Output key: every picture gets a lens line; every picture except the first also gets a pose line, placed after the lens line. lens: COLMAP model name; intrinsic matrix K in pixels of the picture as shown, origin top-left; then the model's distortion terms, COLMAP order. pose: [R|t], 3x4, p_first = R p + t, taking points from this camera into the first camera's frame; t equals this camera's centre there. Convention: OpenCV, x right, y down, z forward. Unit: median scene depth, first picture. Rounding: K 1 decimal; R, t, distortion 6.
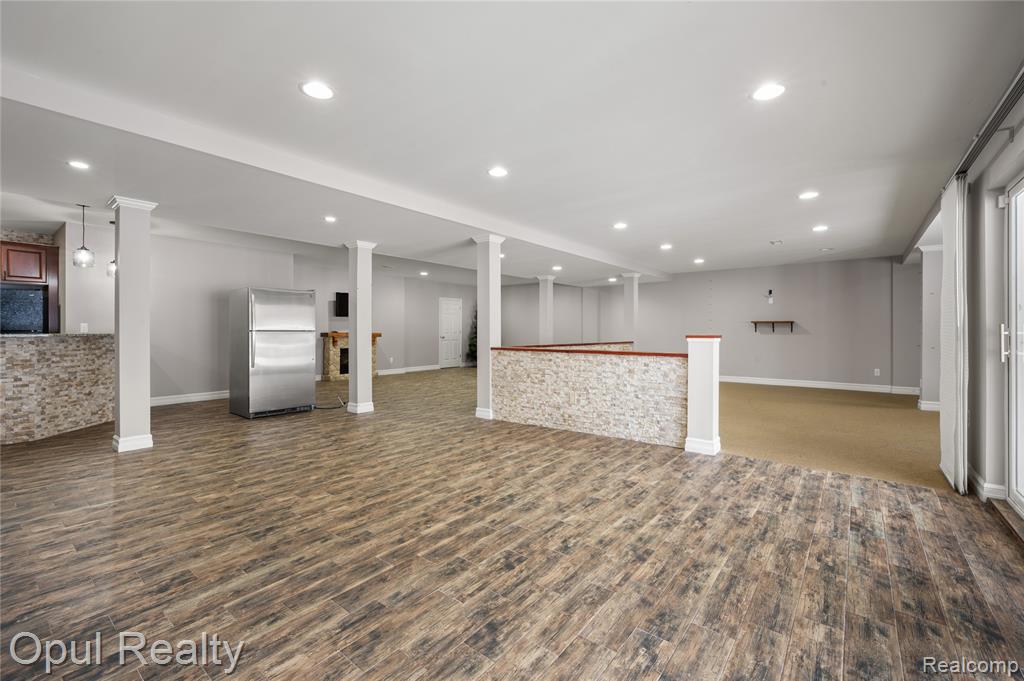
lens RADIAL K [[431.9, 0, 505.4], [0, 431.9, 336.4], [0, 0, 1]] dist [-0.004044, 0.001502]
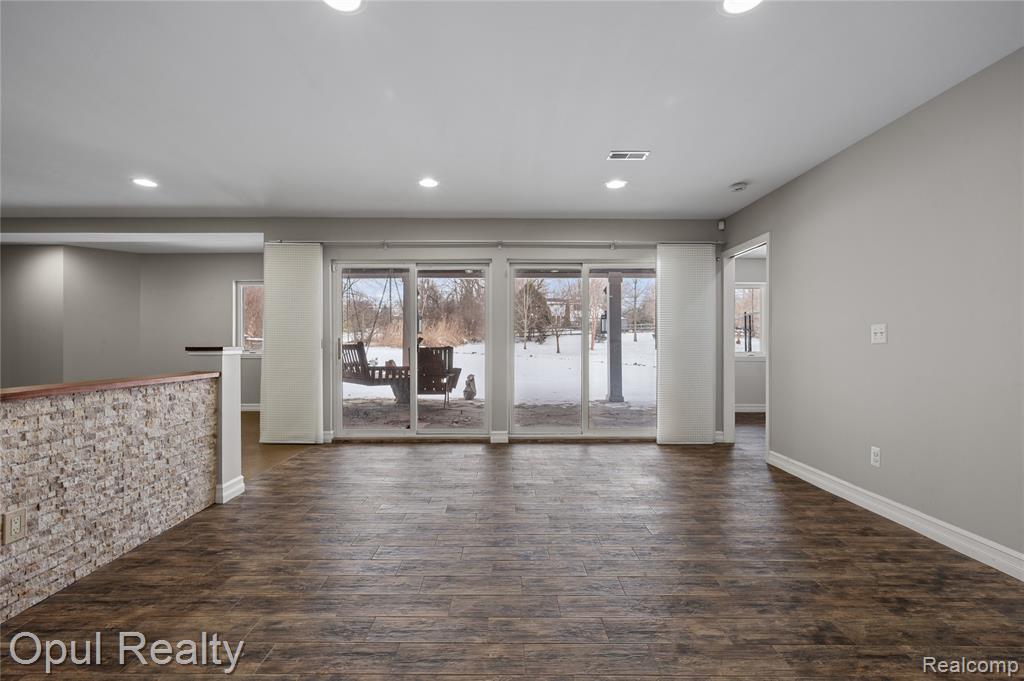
lens RADIAL K [[431.9, 0, 504.8], [0, 431.9, 338.5], [0, 0, 1]] dist [-0.004044, 0.001502]
pose [[-0.624995, 0.005791, 0.780607, -0.510718], [0.006832, 0.999975, -0.001948, -0.014088], [-0.780599, 0.004116, -0.625019, 1.196186]]
